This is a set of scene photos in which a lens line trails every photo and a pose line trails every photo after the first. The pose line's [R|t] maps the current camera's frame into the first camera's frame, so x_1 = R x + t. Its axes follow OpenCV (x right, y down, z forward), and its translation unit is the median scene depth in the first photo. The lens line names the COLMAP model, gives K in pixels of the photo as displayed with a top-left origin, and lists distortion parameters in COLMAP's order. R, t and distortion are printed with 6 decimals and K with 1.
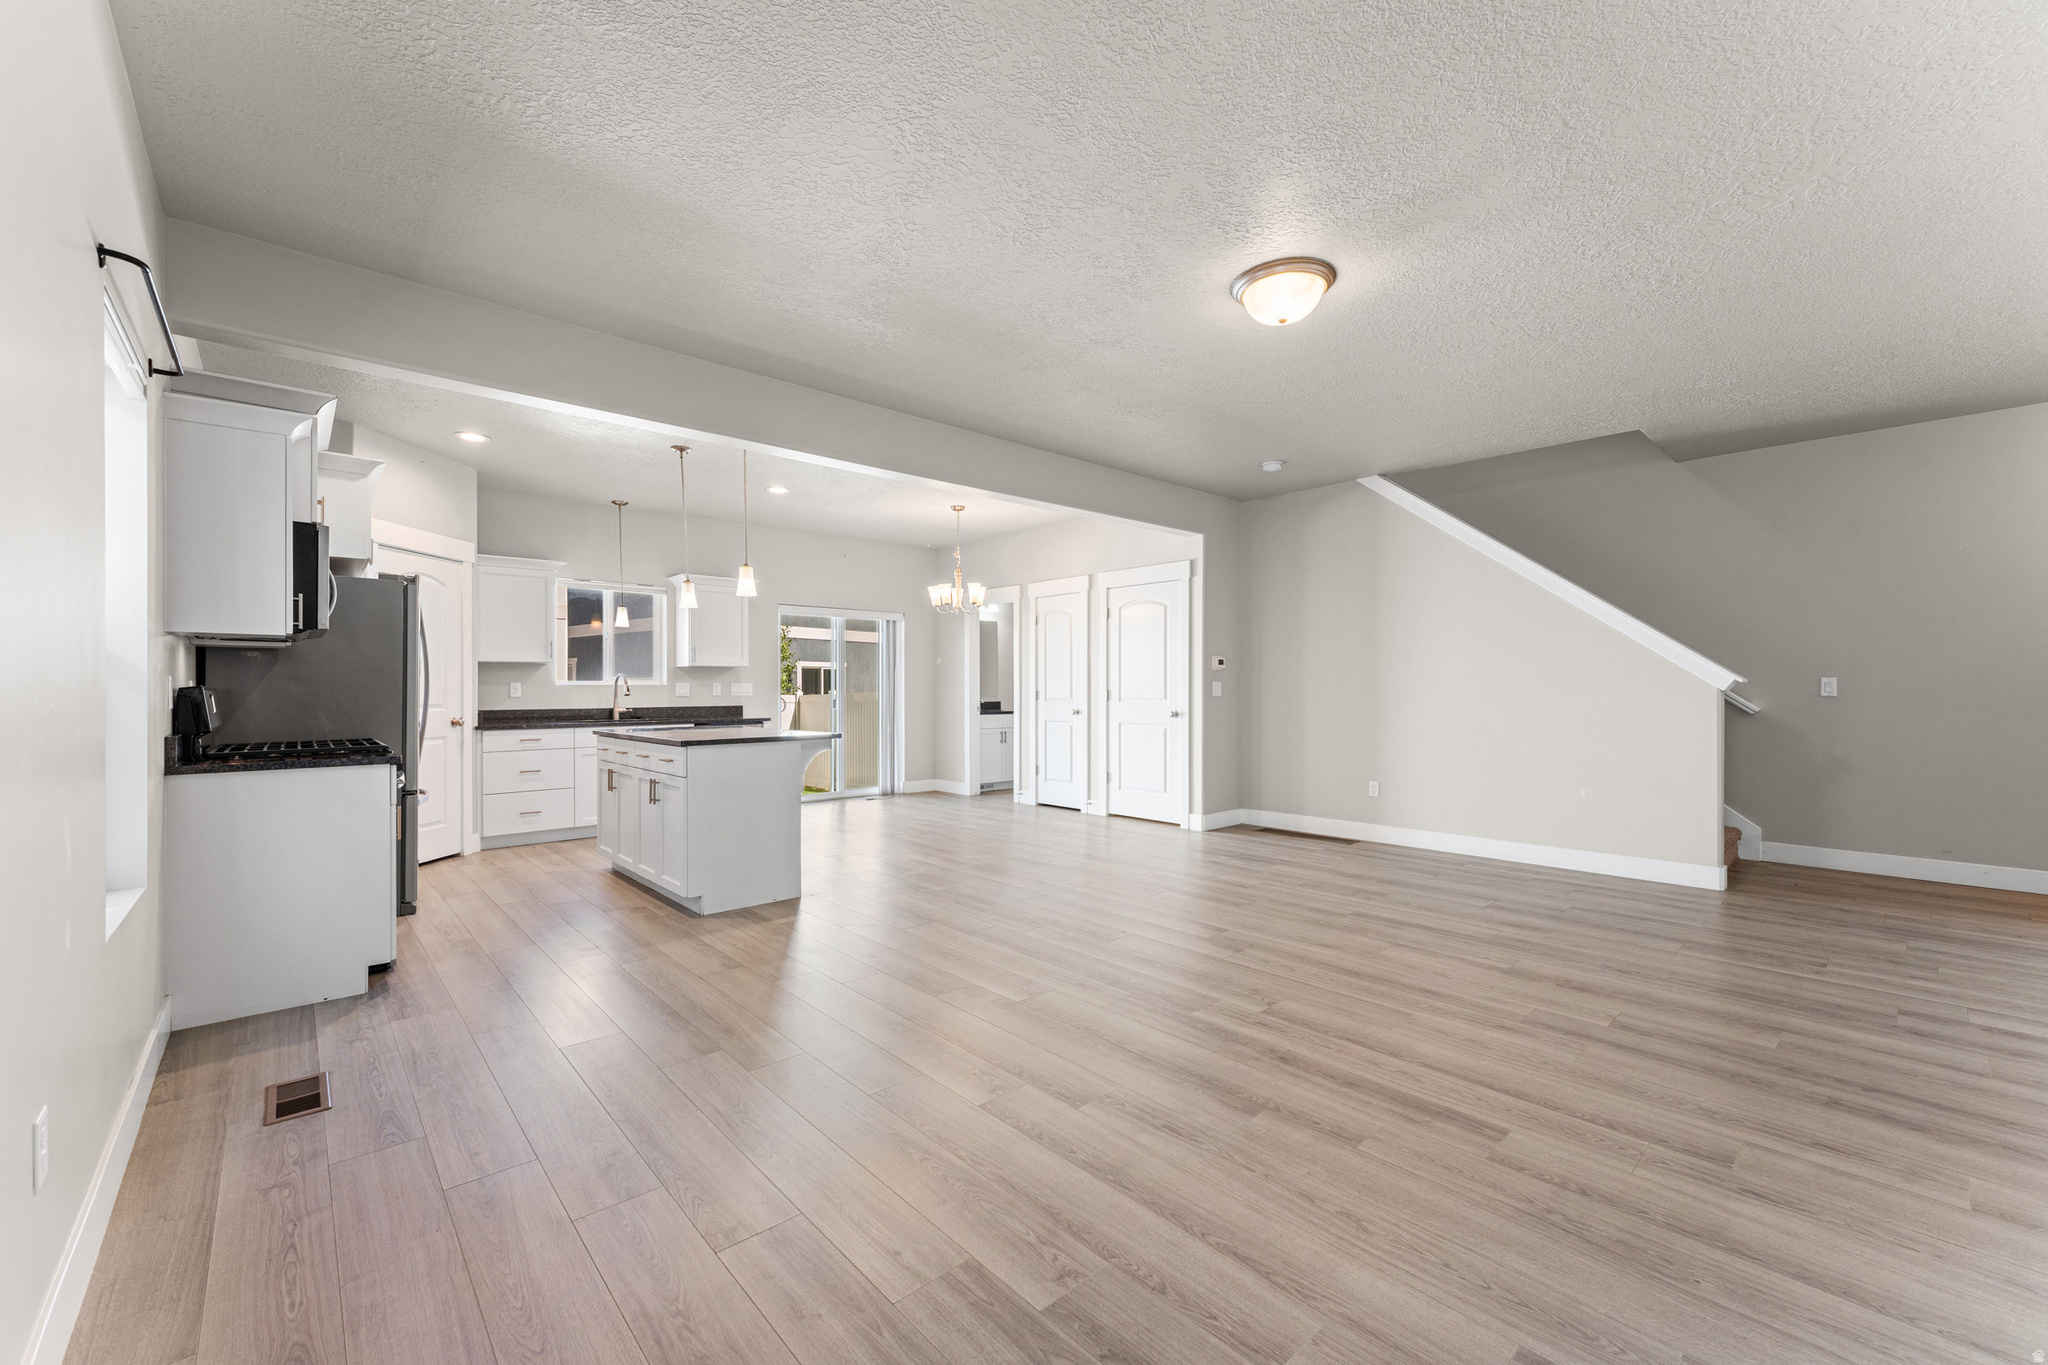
lens RADIAL K [[817.1, 0, 1033.3], [0, 817.1, 676.9], [0, 0, 1]] dist [0.000575, 0.000138]
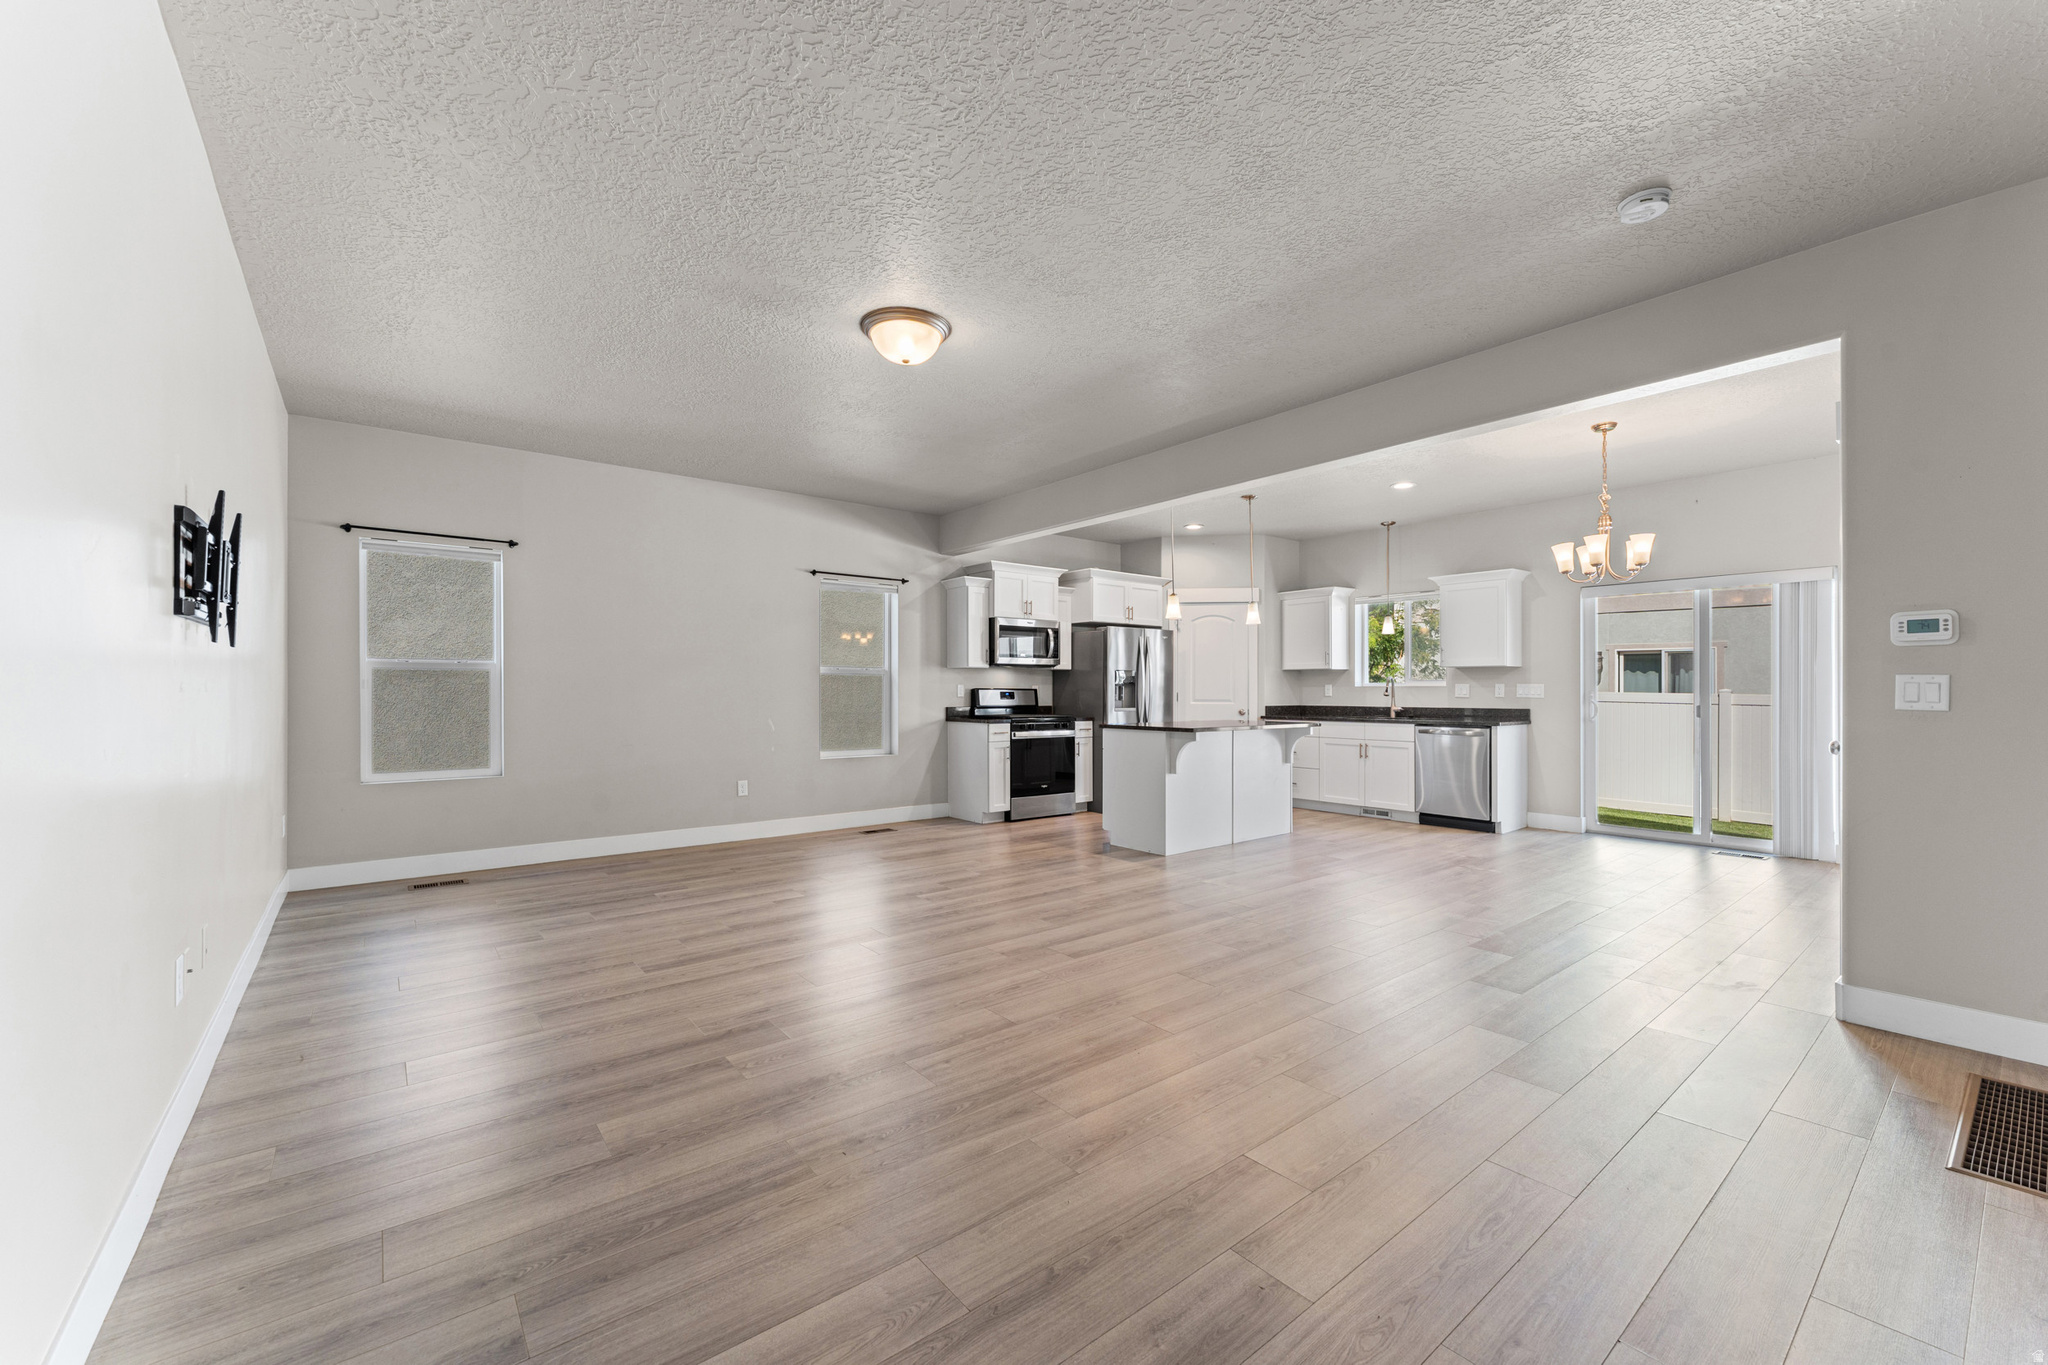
lens RADIAL K [[817.1, 0, 1008.7], [0, 817.1, 692.0], [0, 0, 1]] dist [0.000575, 0.000138]
pose [[-0.081438, 0.004521, -0.996668, 1.047368], [0.014411, 0.999891, 0.003358, 0.010312], [0.996574, -0.014090, -0.081494, 0.918788]]
